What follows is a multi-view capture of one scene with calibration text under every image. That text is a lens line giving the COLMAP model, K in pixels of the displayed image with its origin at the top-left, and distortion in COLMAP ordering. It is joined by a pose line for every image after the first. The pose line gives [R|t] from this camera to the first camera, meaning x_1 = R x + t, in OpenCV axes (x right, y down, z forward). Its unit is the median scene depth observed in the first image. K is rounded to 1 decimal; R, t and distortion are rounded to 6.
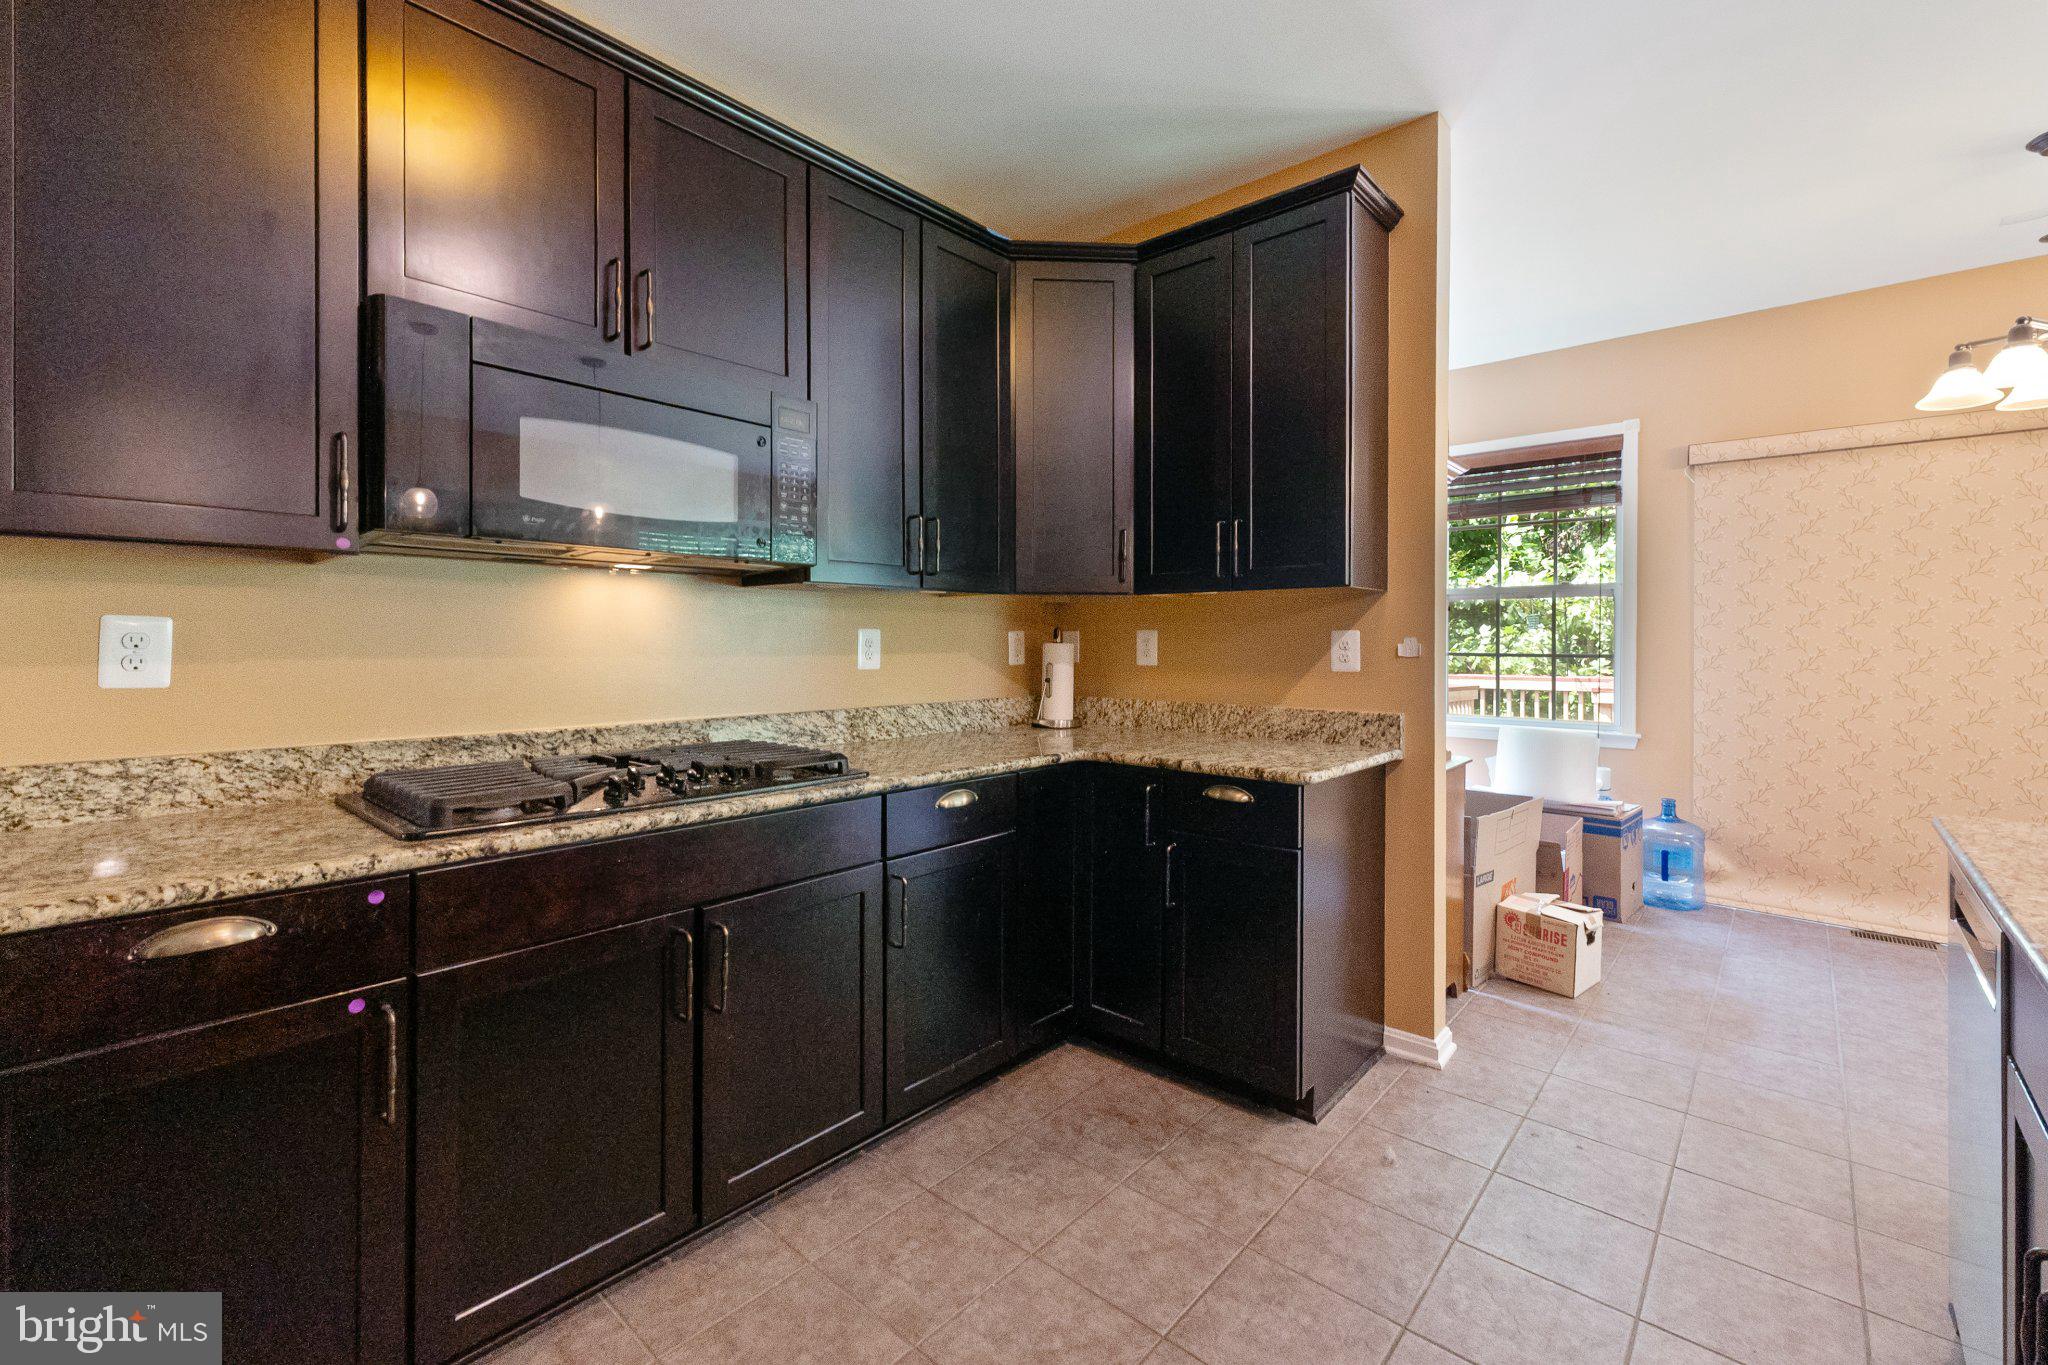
lens RADIAL K [[871.3, 0, 1023.7], [0, 871.3, 644.1], [0, 0, 1]] dist [0.005574, 0.000291]
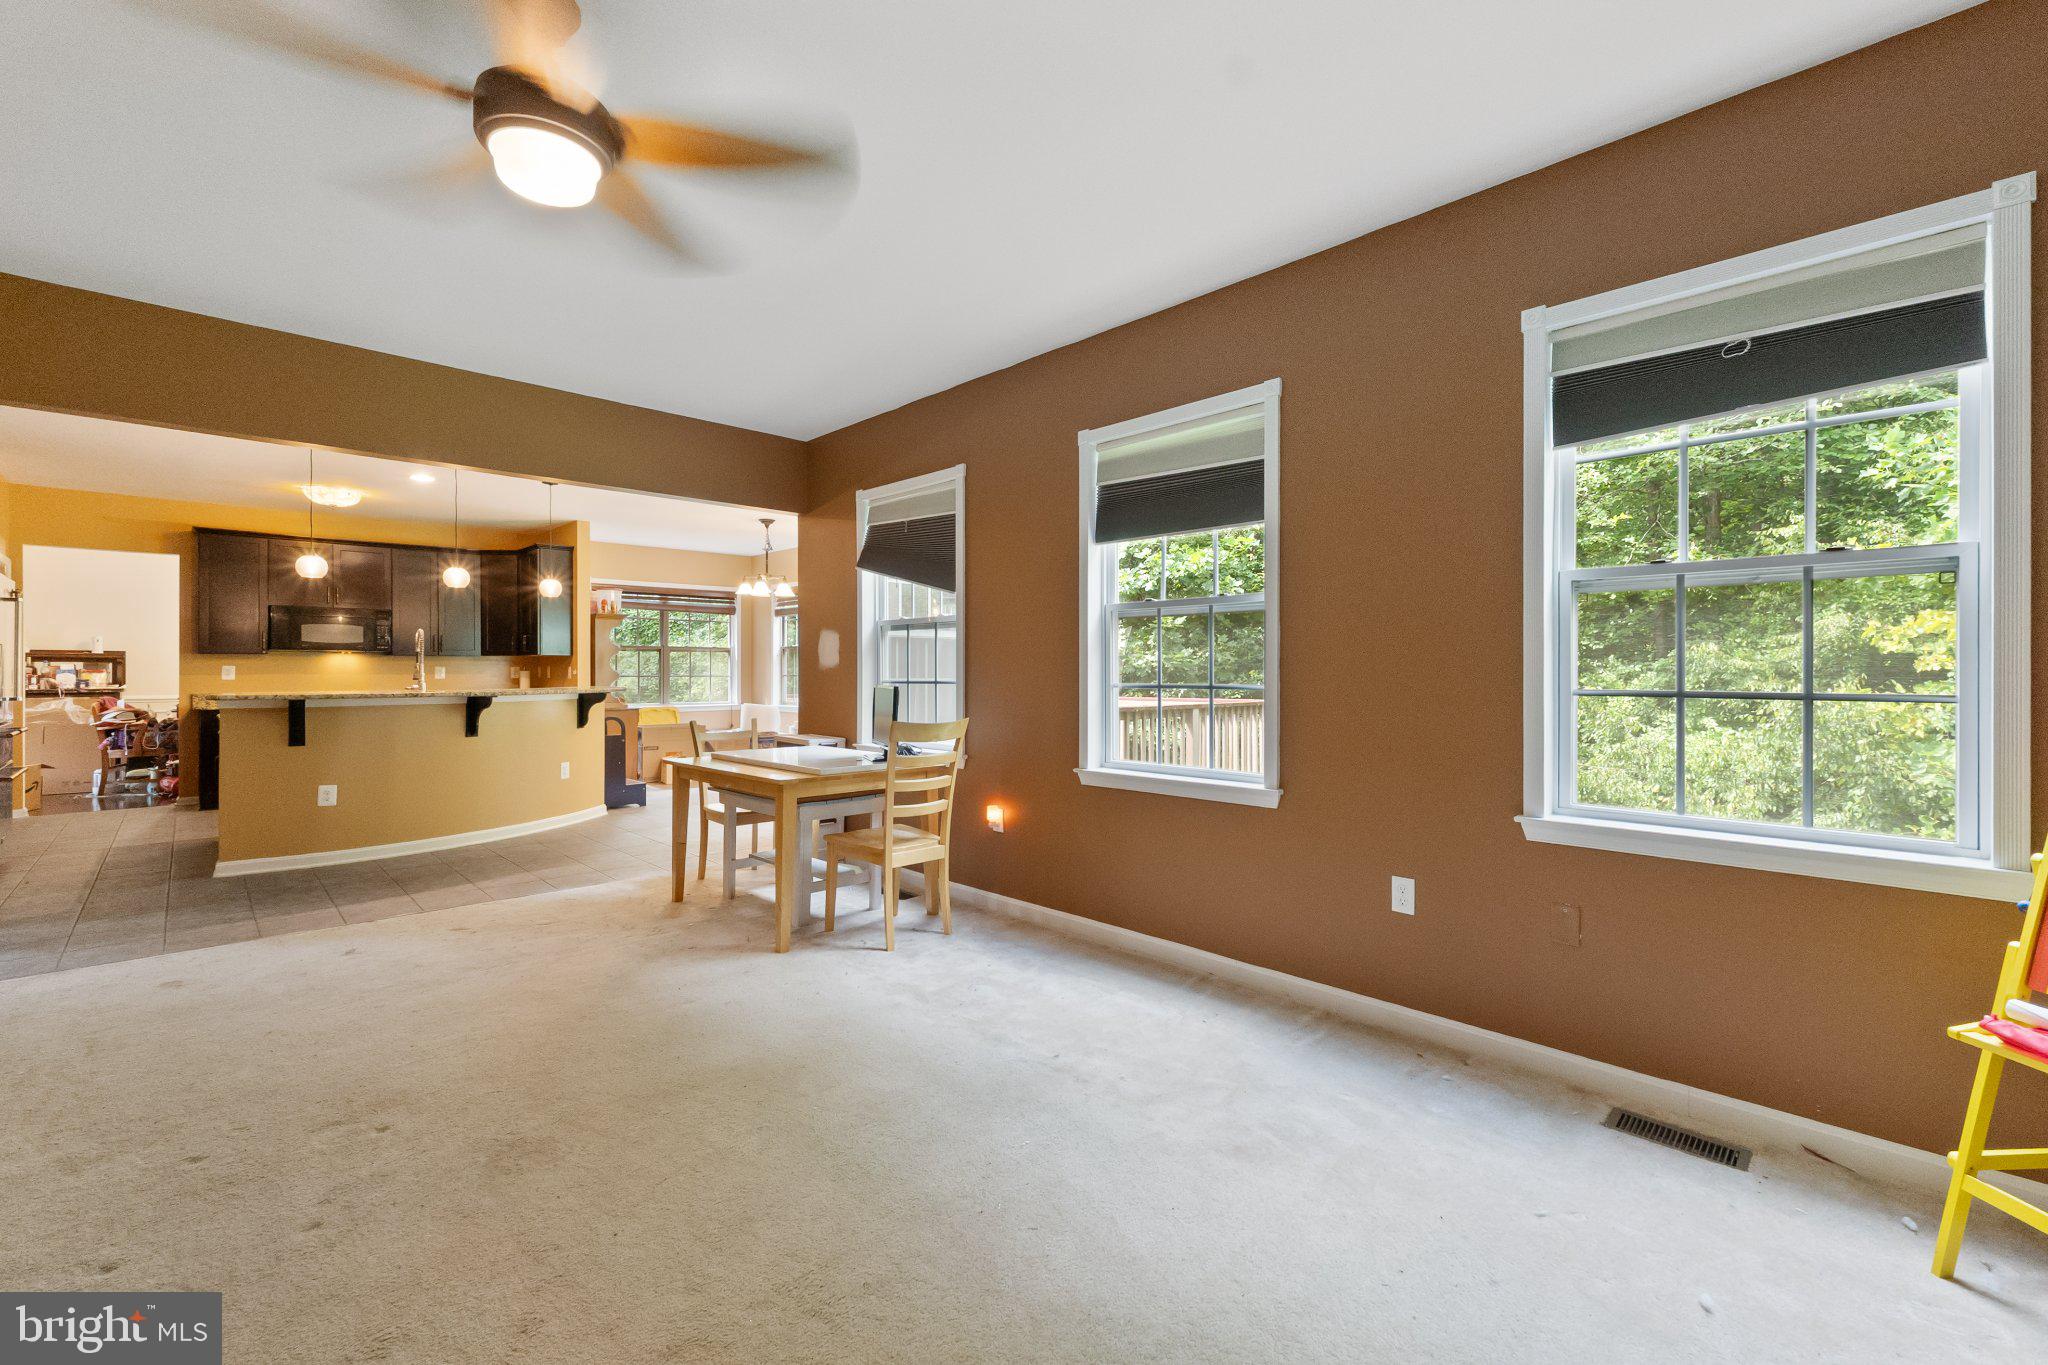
lens RADIAL K [[856.6, 0, 1021.3], [0, 856.6, 673.5], [0, 0, 1]] dist [-0.000153, -0.000345]
pose [[0.997465, -0.001156, -0.071153, 2.720130], [0.000965, 0.999996, -0.002720, 0.021036], [0.071156, 0.002645, 0.997462, -2.511604]]
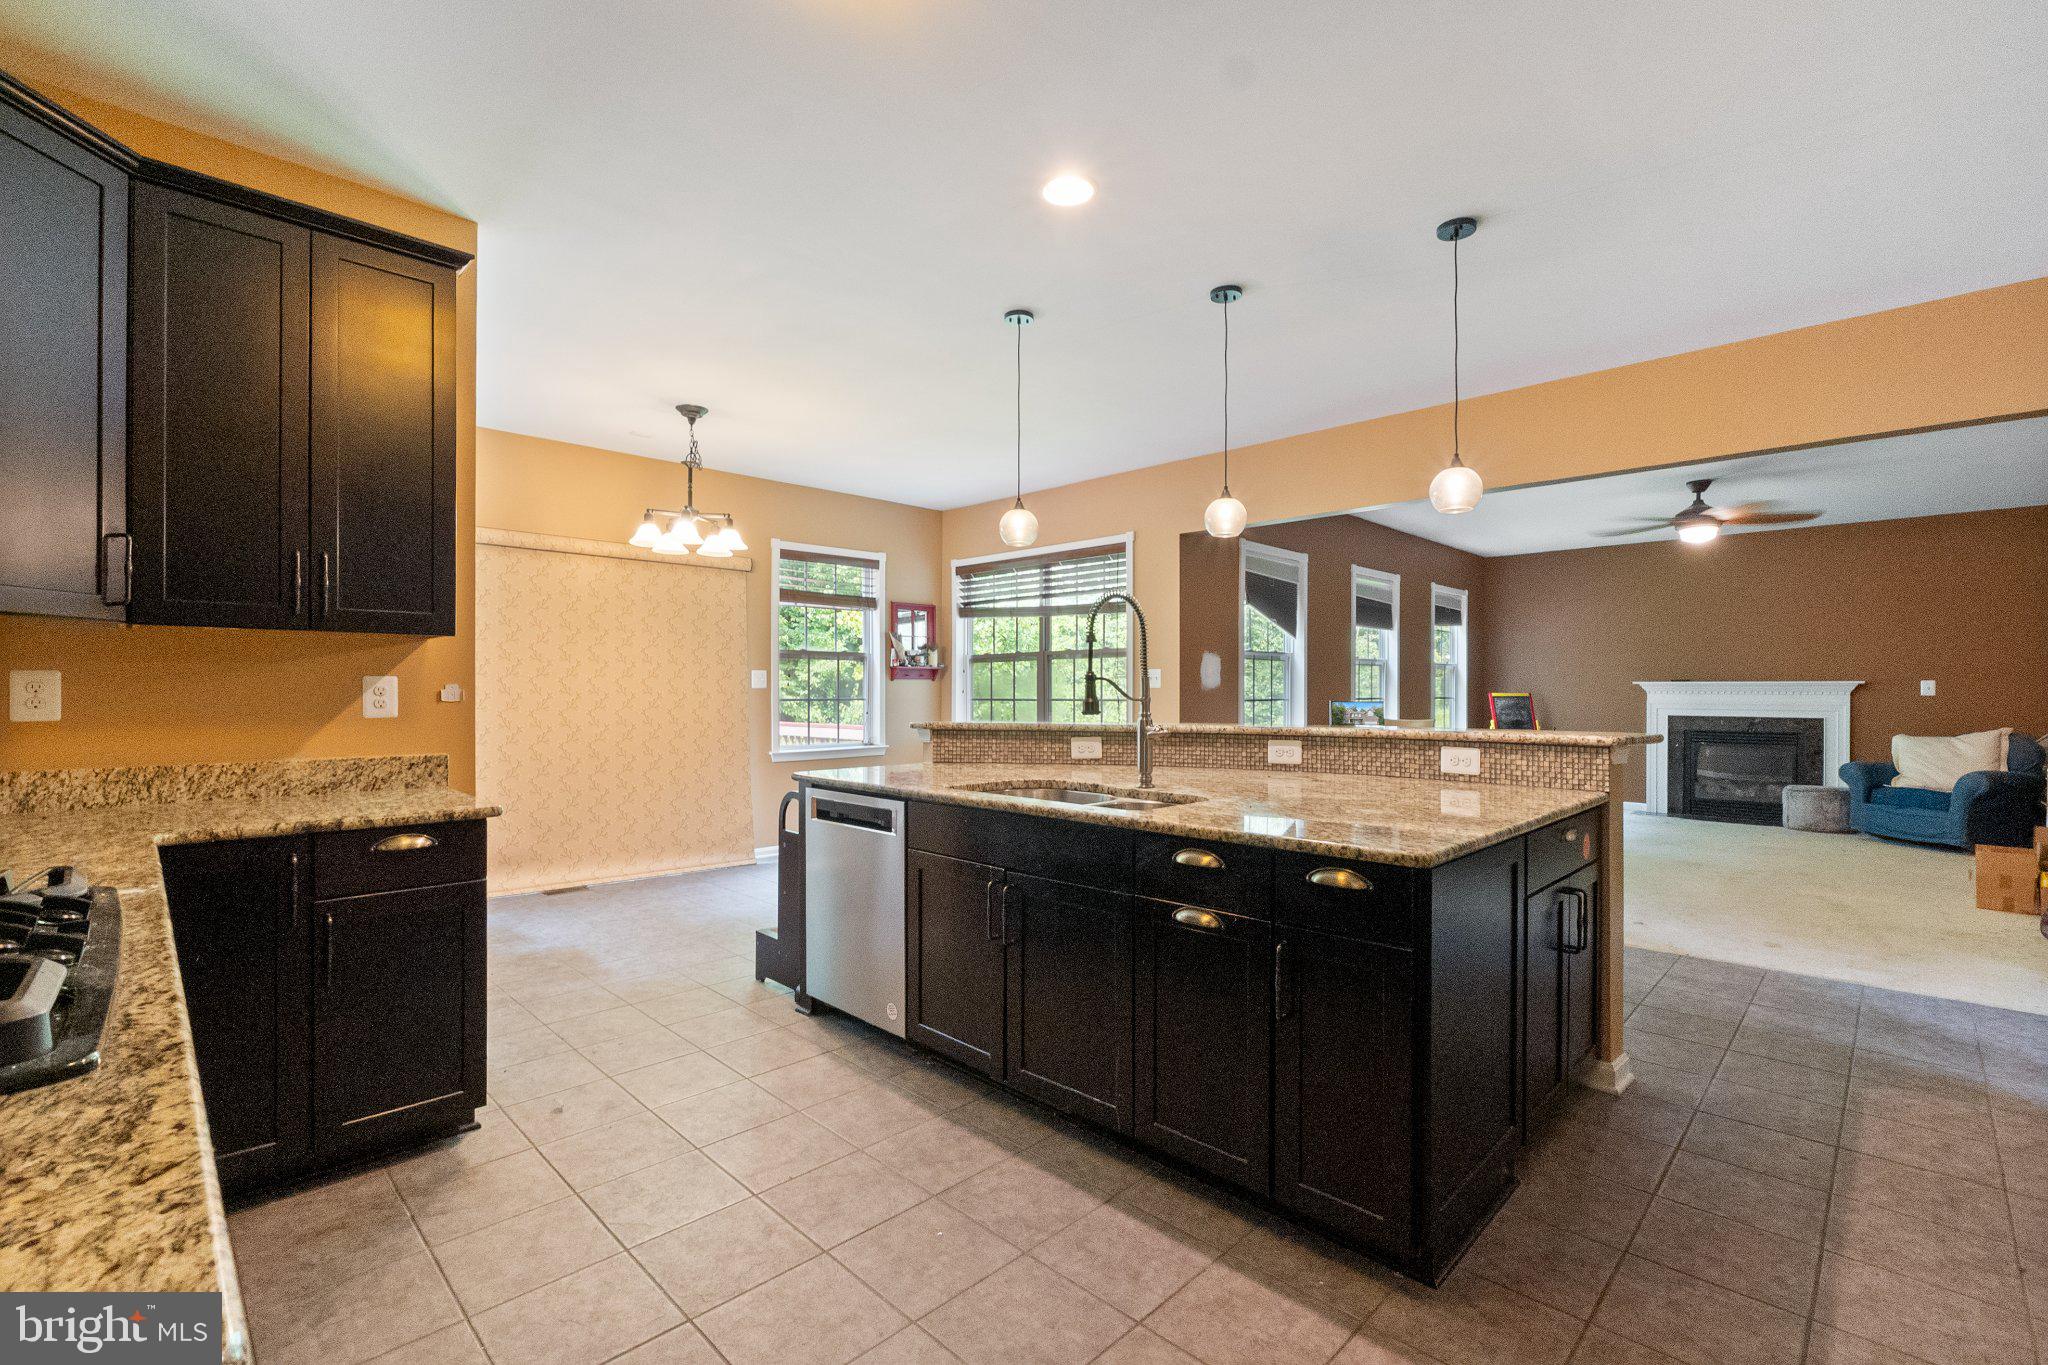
lens RADIAL K [[893.8, 0, 1016.4], [0, 893.8, 684.4], [0, 0, 1]] dist [-0.014444, 0.000114]
pose [[0.060804, 0.004113, 0.998141, -0.697361], [0.001630, 0.999990, -0.004220, -0.000890], [-0.998148, 0.001883, 0.060797, 0.245681]]
